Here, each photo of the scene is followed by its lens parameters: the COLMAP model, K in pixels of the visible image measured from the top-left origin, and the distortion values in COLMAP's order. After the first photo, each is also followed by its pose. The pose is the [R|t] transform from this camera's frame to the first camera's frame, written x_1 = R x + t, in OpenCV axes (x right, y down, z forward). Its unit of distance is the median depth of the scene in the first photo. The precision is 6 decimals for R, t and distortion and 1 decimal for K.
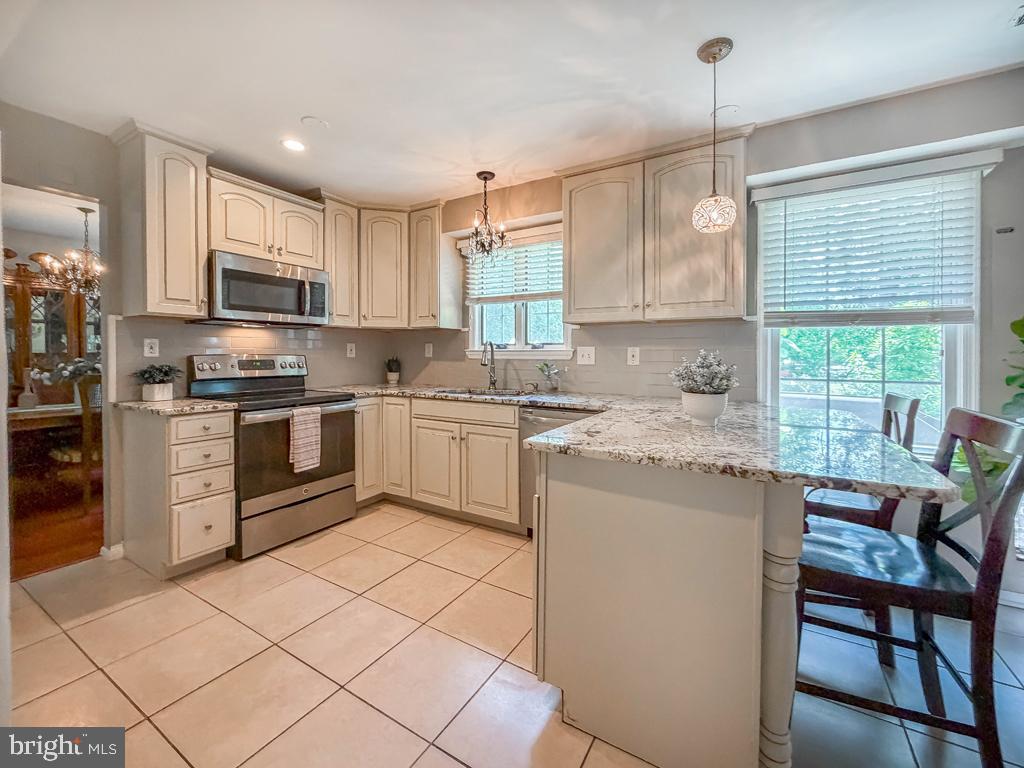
lens RADIAL K [[410.8, 0, 513.2], [0, 410.8, 358.8], [0, 0, 1]] dist [0.001462, 0.000038]
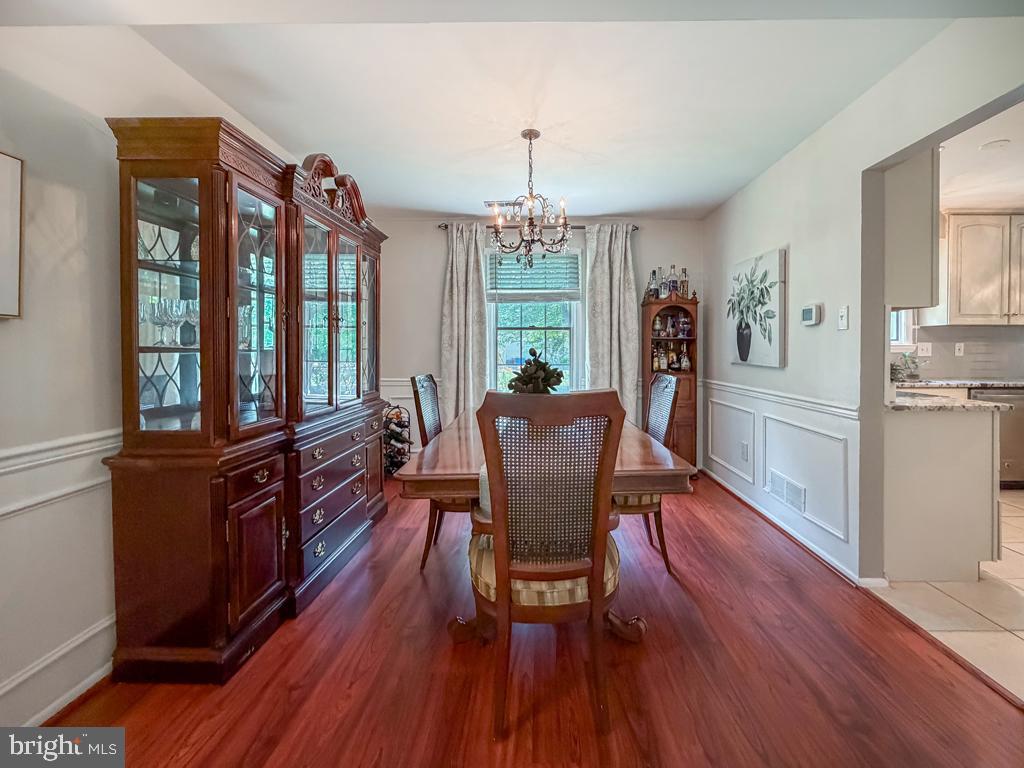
lens RADIAL K [[416.8, 0, 518.3], [0, 416.8, 357.5], [0, 0, 1]] dist [-0.013493, -0.000088]
pose [[0.861802, -0.013895, 0.507055, -1.613475], [0.010536, 0.999899, 0.009493, -0.007685], [-0.507136, -0.002839, 0.861861, 0.532623]]
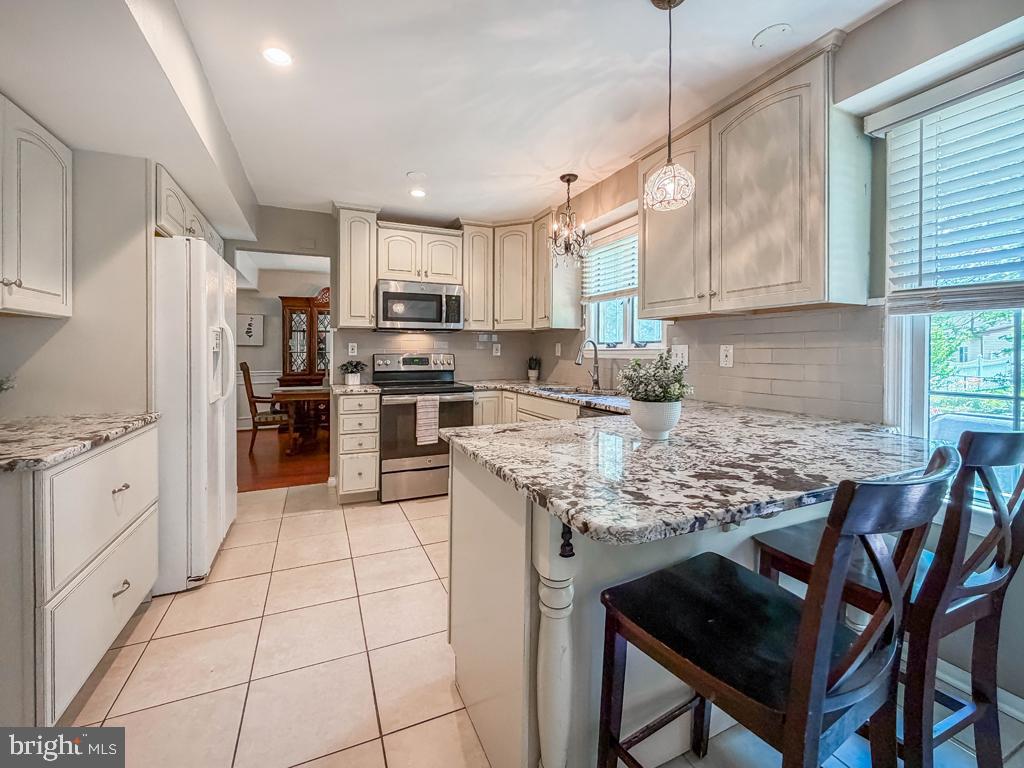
lens RADIAL K [[423.0, 0, 513.9], [0, 423.0, 353.3], [0, 0, 1]] dist [-0.000816, -0.000093]
pose [[0.822128, 0.000175, -0.569302, 0.402924], [-0.005369, 0.999958, -0.007445, -0.002887], [0.569277, 0.009177, 0.822095, 0.063719]]
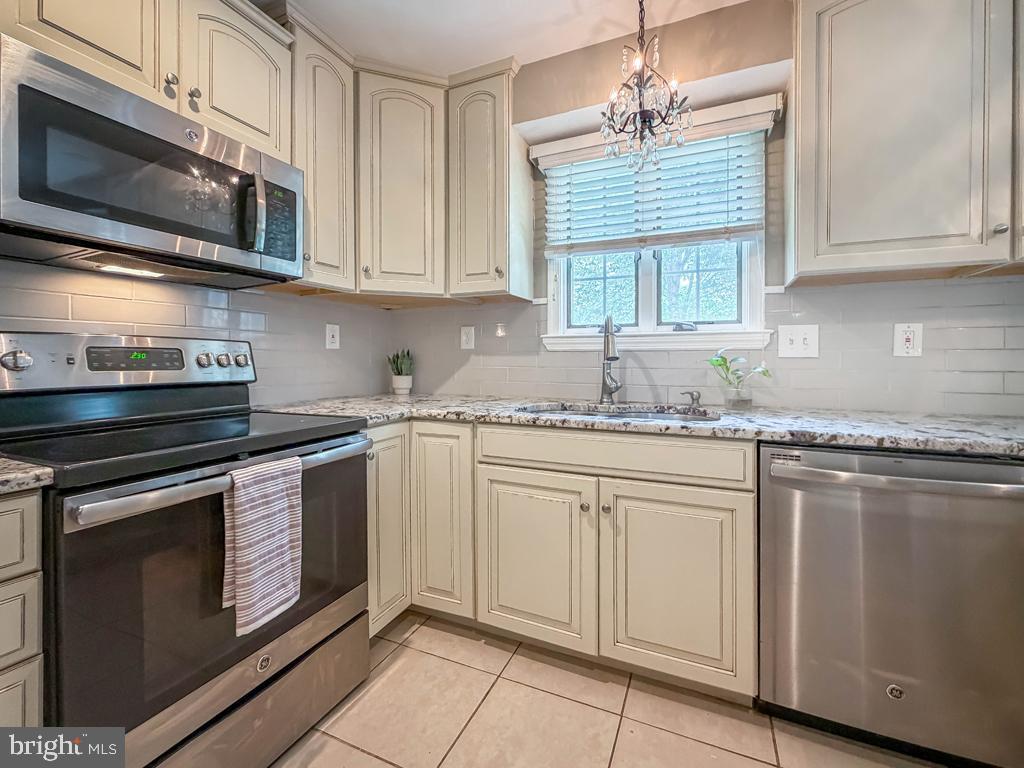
lens RADIAL K [[422.1, 0, 514.4], [0, 422.1, 362.3], [0, 0, 1]] dist [-0.000133, 0.000004]
pose [[0.991658, -0.003462, 0.128848, -0.277349], [0.003863, 0.999988, -0.002862, 0.021505], [-0.128836, 0.003336, 0.991660, 0.491015]]
